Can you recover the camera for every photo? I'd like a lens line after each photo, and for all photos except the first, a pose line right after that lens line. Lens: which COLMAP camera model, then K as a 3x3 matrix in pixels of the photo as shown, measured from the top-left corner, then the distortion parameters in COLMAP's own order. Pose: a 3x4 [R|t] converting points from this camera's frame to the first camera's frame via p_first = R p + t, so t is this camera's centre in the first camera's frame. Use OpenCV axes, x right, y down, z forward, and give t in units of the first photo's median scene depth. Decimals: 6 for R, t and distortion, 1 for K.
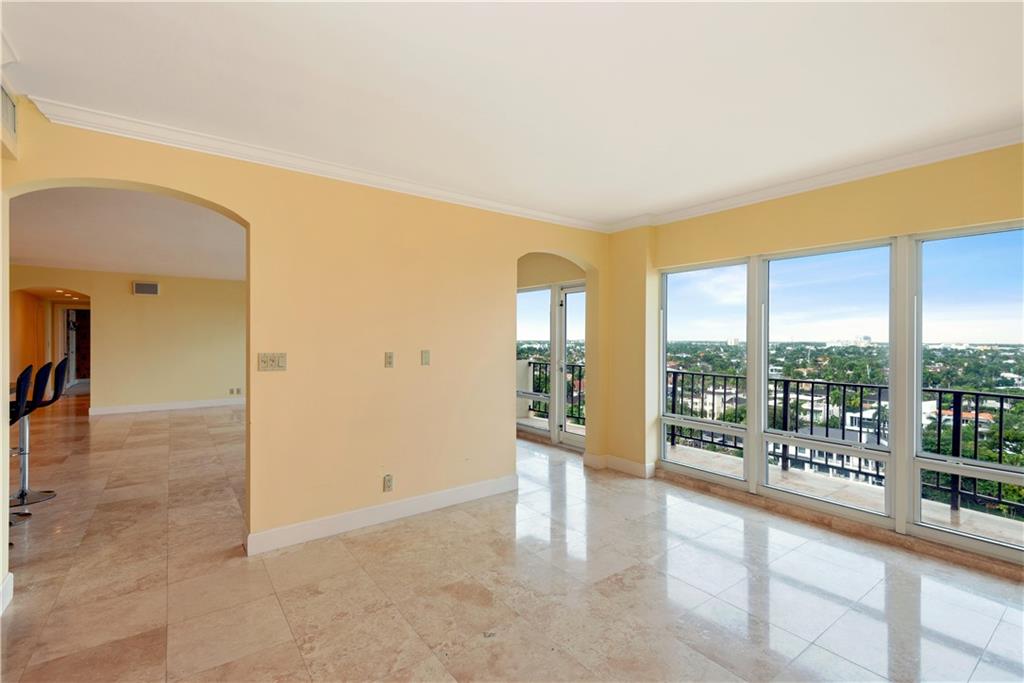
lens RADIAL K [[466.1, 0, 511.6], [0, 466.1, 339.0], [0, 0, 1]] dist [0.004449, 0.000574]
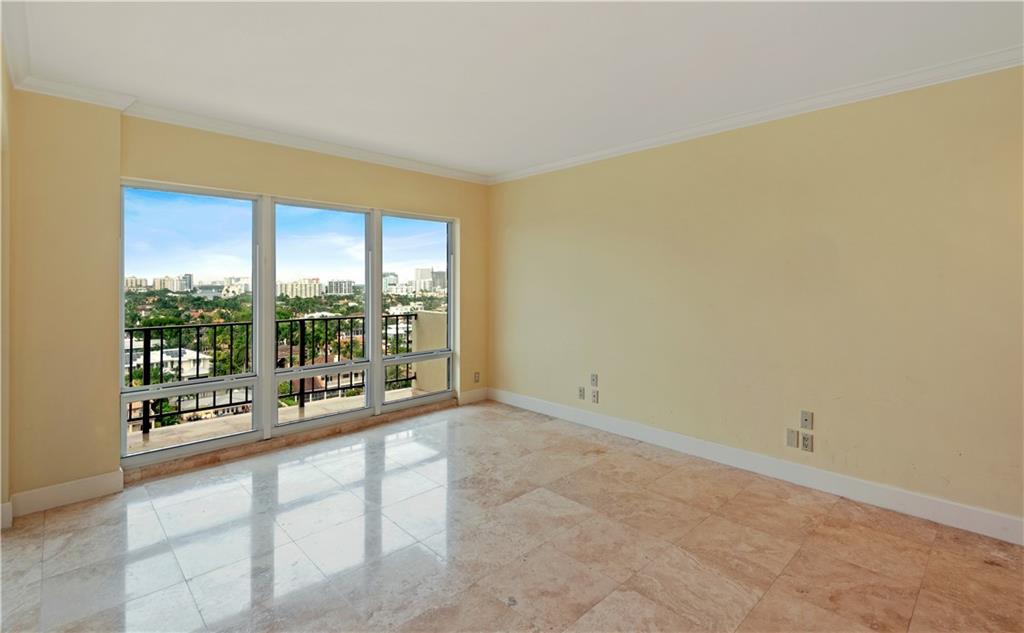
lens RADIAL K [[469.9, 0, 512.8], [0, 469.9, 312.6], [0, 0, 1]] dist [0.002173, -0.000324]
pose [[-0.142708, -0.073233, 0.987052, -0.512555], [-0.001281, 0.997272, 0.073807, -0.010555], [-0.989764, 0.009269, -0.142413, 0.612459]]
